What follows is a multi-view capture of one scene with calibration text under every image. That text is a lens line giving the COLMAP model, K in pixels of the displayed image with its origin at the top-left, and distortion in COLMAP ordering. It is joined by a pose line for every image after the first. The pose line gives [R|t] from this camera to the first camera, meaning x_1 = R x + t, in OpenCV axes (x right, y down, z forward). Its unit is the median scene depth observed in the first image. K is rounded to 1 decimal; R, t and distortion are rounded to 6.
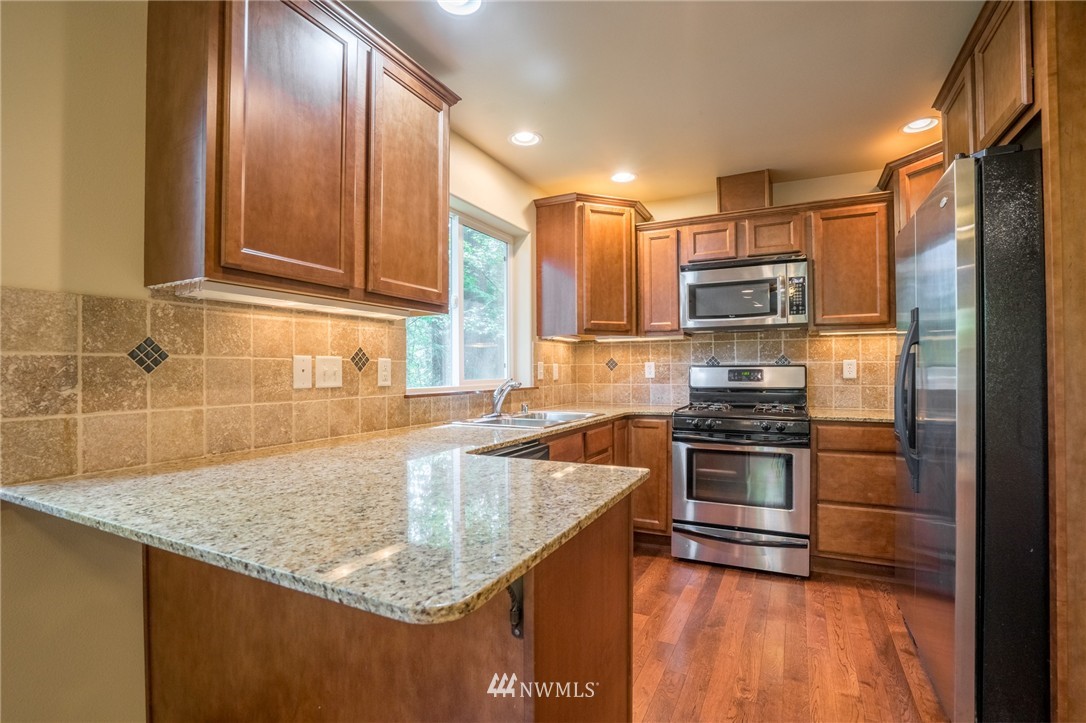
lens RADIAL K [[501.1, 0, 544.6], [0, 501.1, 367.1], [0, 0, 1]] dist [-0.061043, 0.024310]
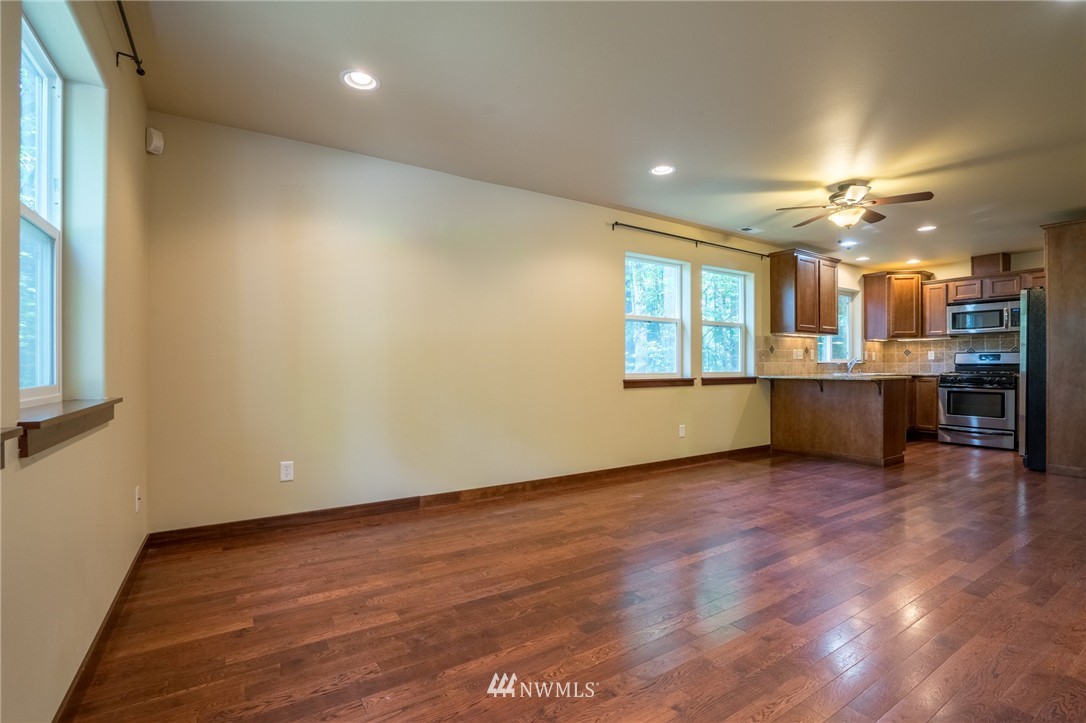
lens RADIAL K [[501.1, 0, 544.6], [0, 501.1, 367.1], [0, 0, 1]] dist [-0.061043, 0.024310]
pose [[0.863296, 0.004447, -0.504678, -0.157004], [0.001430, 0.999936, 0.011258, 0.035077], [0.504695, -0.010440, 0.863234, -1.694263]]
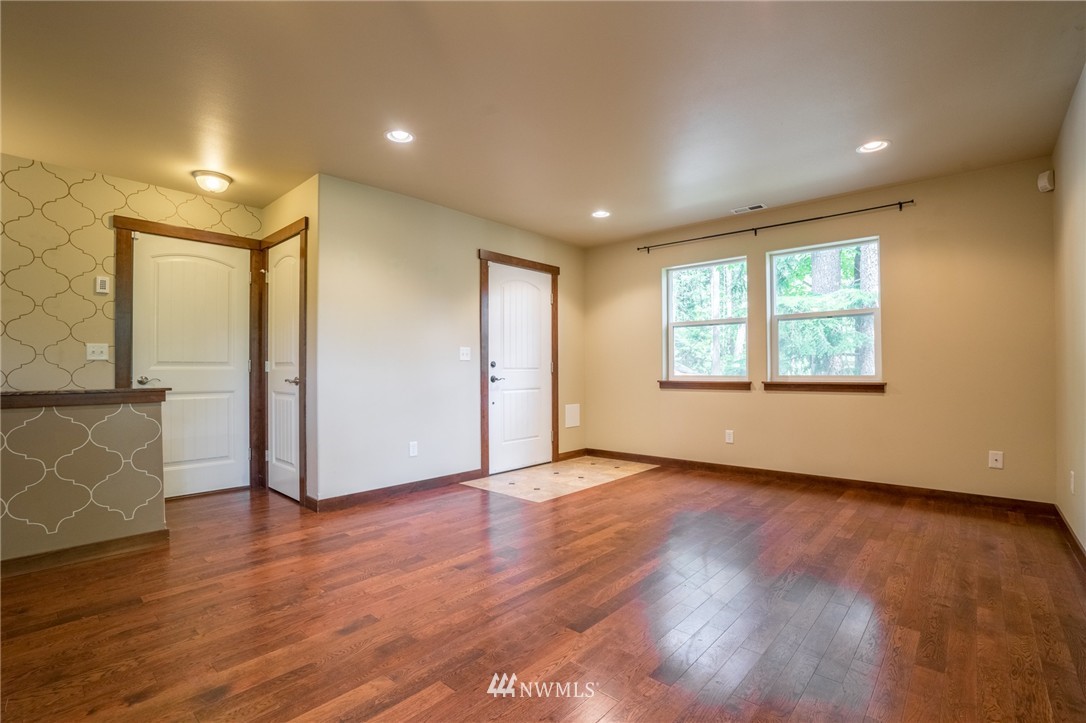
lens RADIAL K [[501.1, 0, 544.6], [0, 501.1, 367.1], [0, 0, 1]] dist [-0.061043, 0.024310]
pose [[-0.966270, 0.010632, 0.257312, -0.416948], [0.007544, 0.999887, -0.012987, 0.050662], [-0.257421, -0.010608, -0.966241, 0.062502]]
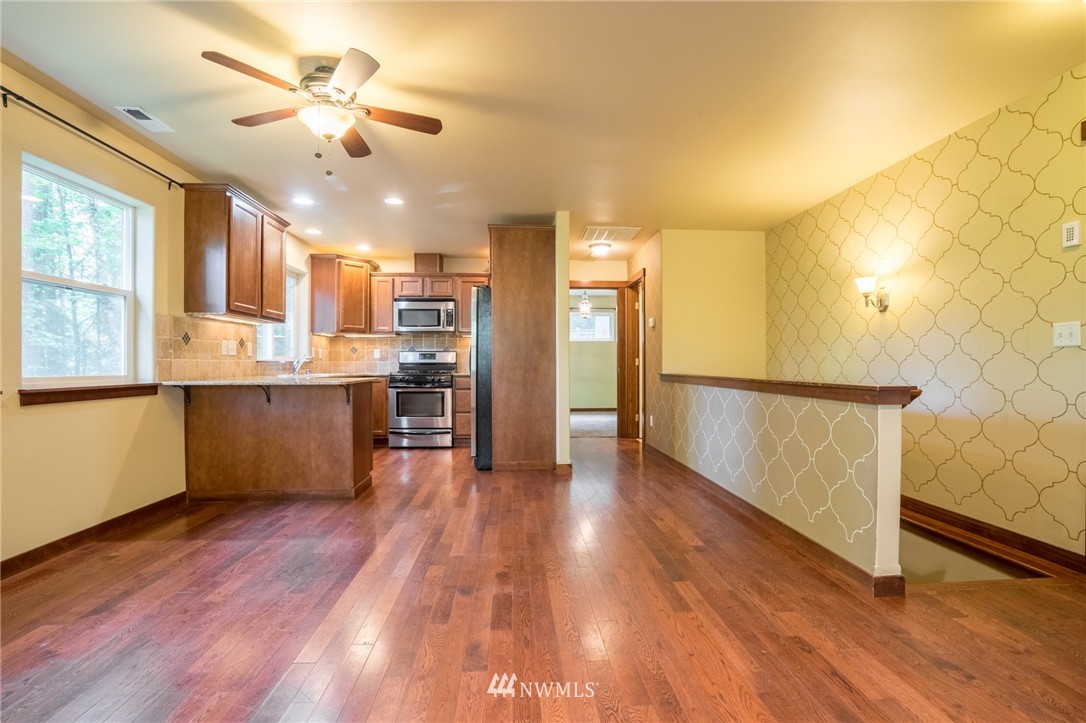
lens RADIAL K [[501.1, 0, 544.6], [0, 501.1, 367.1], [0, 0, 1]] dist [-0.061043, 0.024310]
pose [[0.860327, -0.000101, 0.509742, -0.224047], [-0.005650, 0.999937, 0.009733, 0.042201], [-0.509711, -0.011253, 0.860272, -1.034646]]
